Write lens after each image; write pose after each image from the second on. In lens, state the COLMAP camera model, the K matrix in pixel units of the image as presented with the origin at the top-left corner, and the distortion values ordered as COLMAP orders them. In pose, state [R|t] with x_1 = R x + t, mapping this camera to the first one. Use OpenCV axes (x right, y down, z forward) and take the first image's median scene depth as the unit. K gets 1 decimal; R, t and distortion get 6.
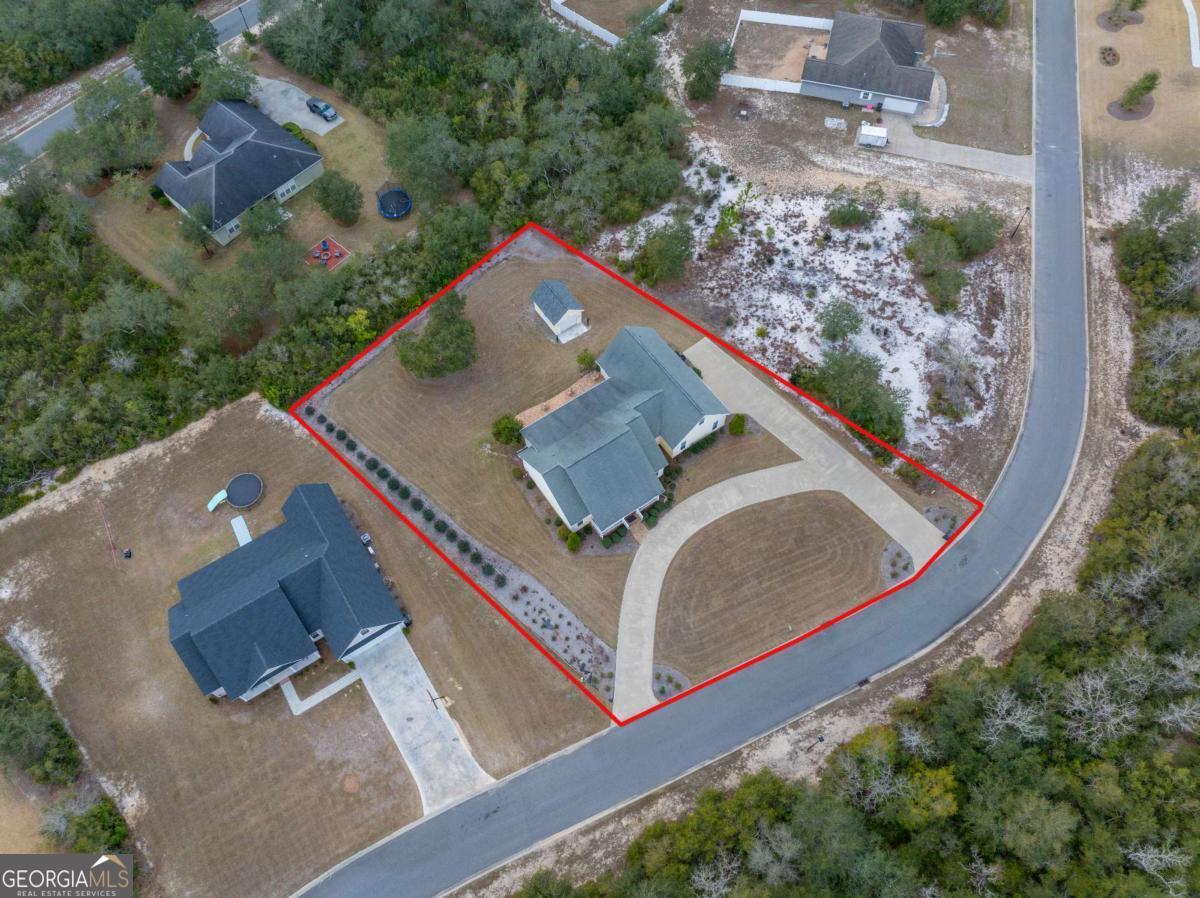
lens RADIAL K [[843.3, 0, 600.0], [0, 843.3, 449.0], [0, 0, 1]] dist [-0.036426, -0.003330]
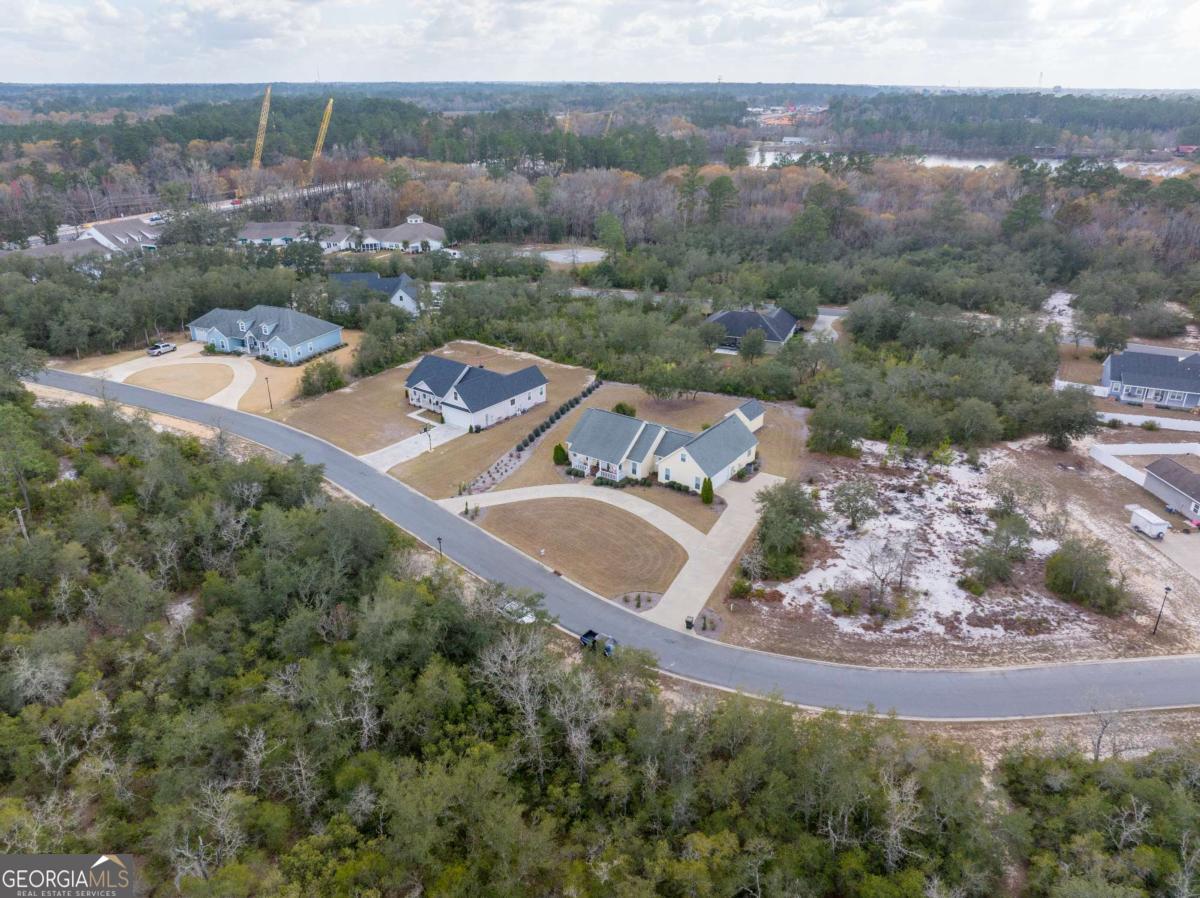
lens RADIAL K [[843.3, 0, 600.0], [0, 843.3, 449.0], [0, 0, 1]] dist [-0.036426, -0.003330]
pose [[0.338457, 0.391073, -0.855868, 1.032344], [-0.823306, 0.563498, -0.068100, 0.130606], [0.455648, 0.727689, 0.512692, 0.307818]]
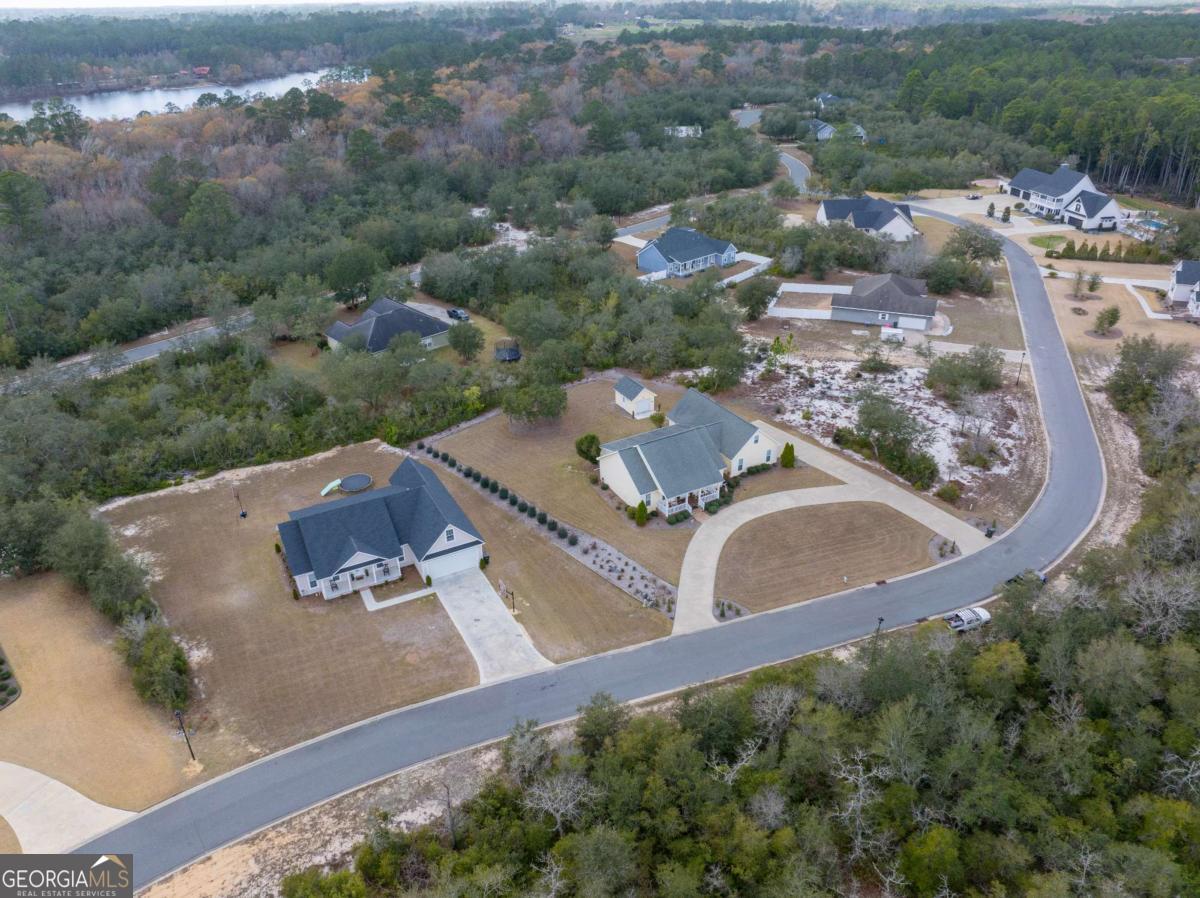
lens RADIAL K [[843.3, 0, 600.0], [0, 843.3, 449.0], [0, 0, 1]] dist [-0.036426, -0.003330]
pose [[0.996113, 0.041133, -0.077893, -0.002731], [-0.076200, 0.846007, -0.527699, 0.572781], [0.044192, 0.531583, 0.845852, 0.014242]]
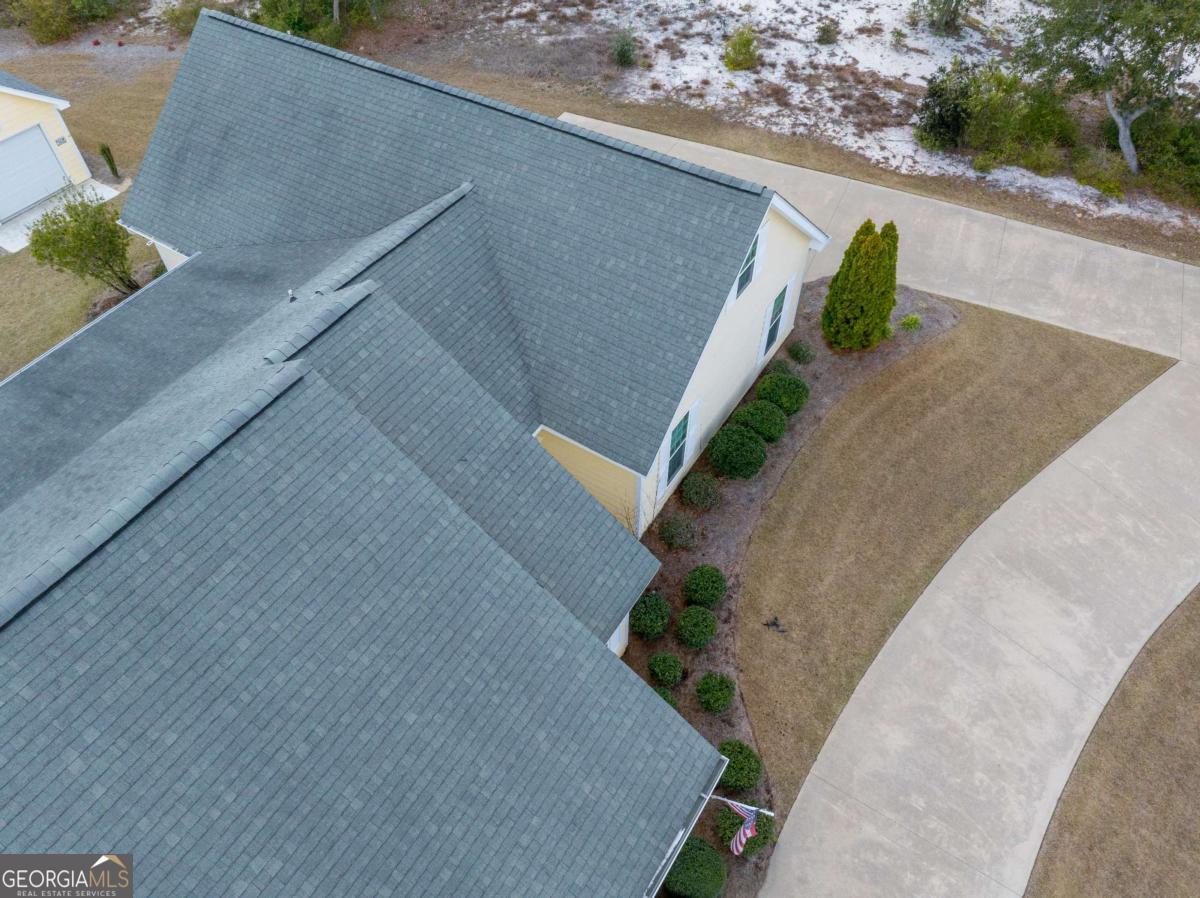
lens RADIAL K [[843.3, 0, 600.0], [0, 843.3, 449.0], [0, 0, 1]] dist [-0.036426, -0.003330]
pose [[0.925291, -0.286407, 0.248610, 0.037878], [0.329416, 0.931769, -0.152614, 0.017105], [-0.187938, 0.223109, 0.956505, 0.802042]]
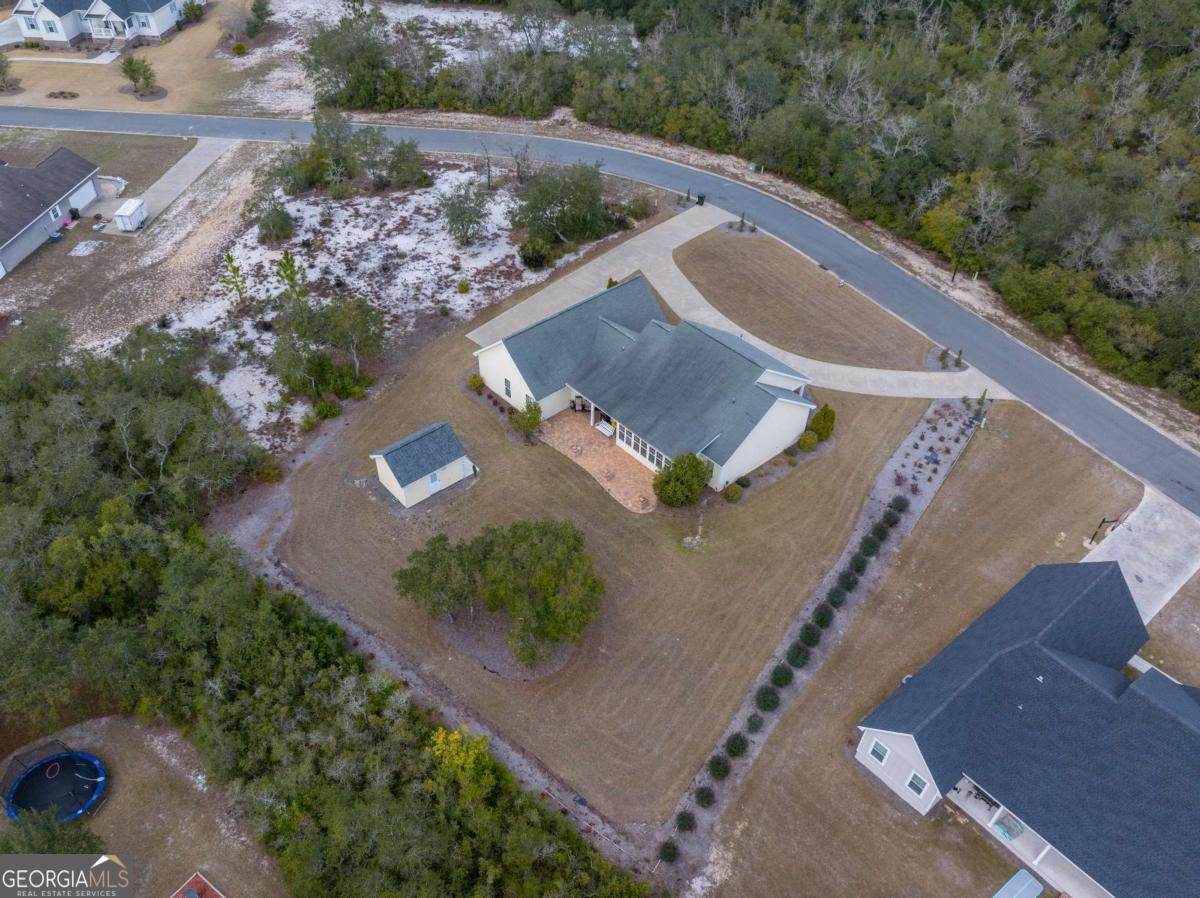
lens RADIAL K [[933.5, 0, 560.8], [0, 933.5, 450.0], [0, 0, 1]] dist [-0.044103, -0.001115]
pose [[-0.088251, -0.656764, 0.748915, -0.576316], [0.871165, 0.313671, 0.377732, -0.352048], [-0.482993, 0.685764, 0.544468, 0.626914]]
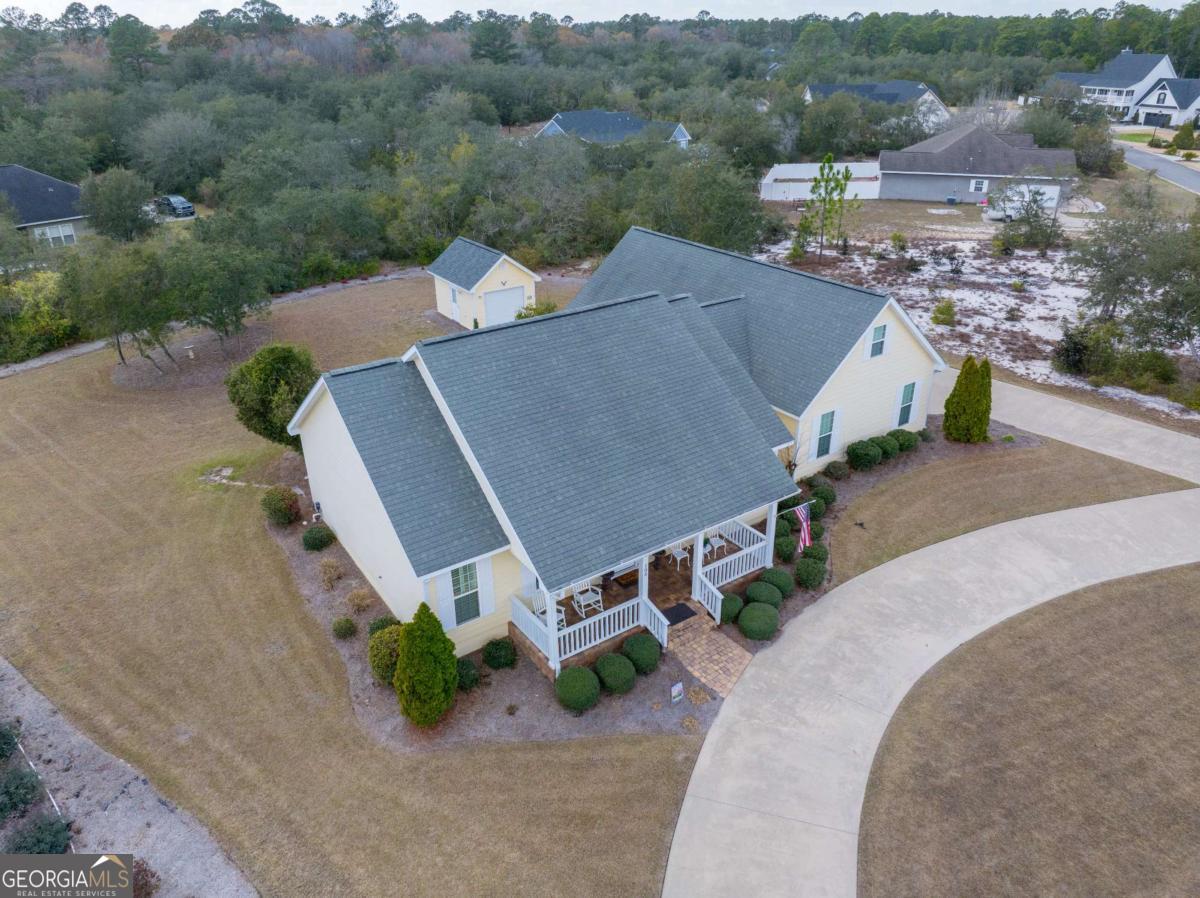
lens RADIAL K [[844.0, 0, 600.0], [0, 844.0, 449.0], [0, 0, 1]] dist [-0.056605, 0.028612]
pose [[1.000000, -0.000005, 0.000343, 0.013447], [0.000198, 0.824652, -0.565640, 0.172245], [-0.000280, 0.565641, 0.824652, 0.715498]]
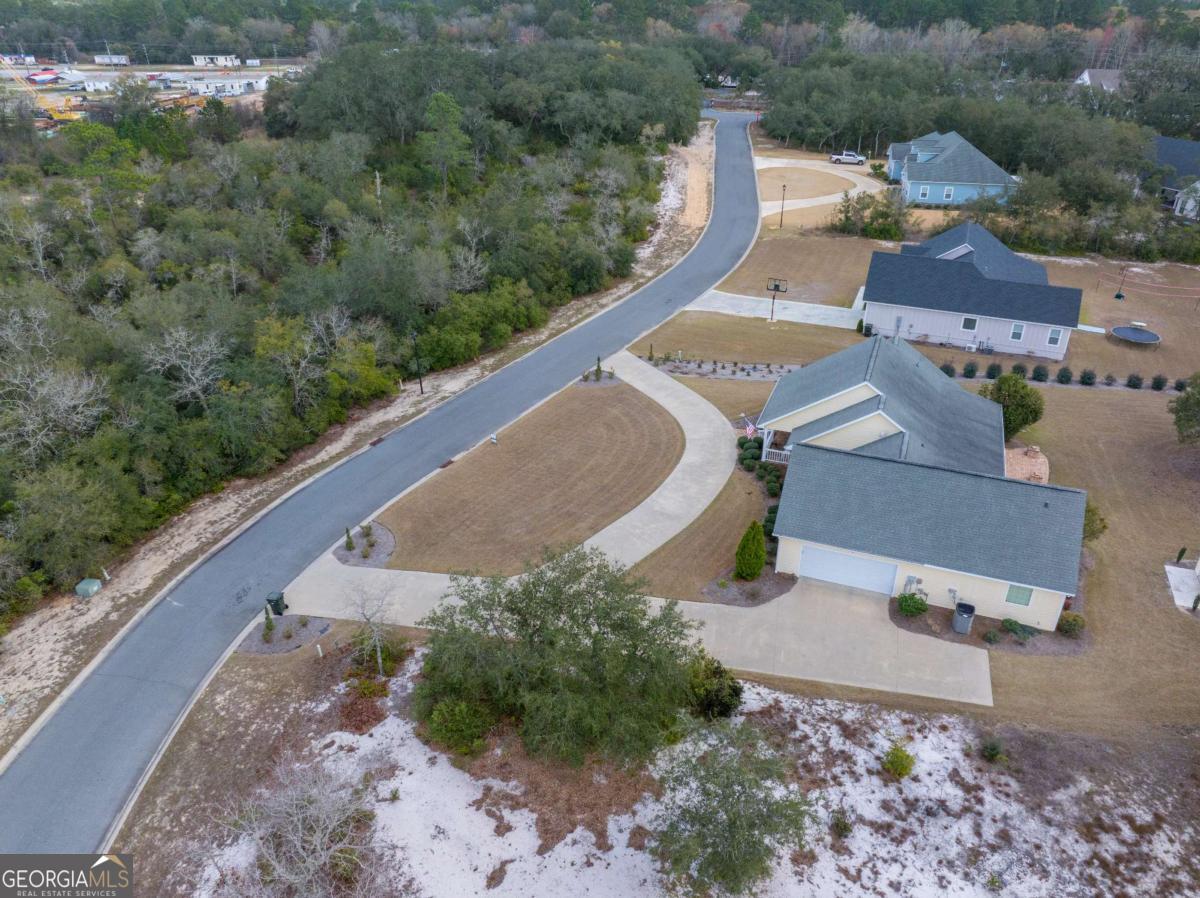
lens RADIAL K [[844.0, 0, 600.0], [0, 844.0, 449.0], [0, 0, 1]] dist [-0.056605, 0.028612]
pose [[-0.834217, 0.283714, -0.472852, 0.432033], [-0.472610, 0.073955, 0.878163, -0.401064], [0.284117, 0.956053, 0.072392, 0.864938]]
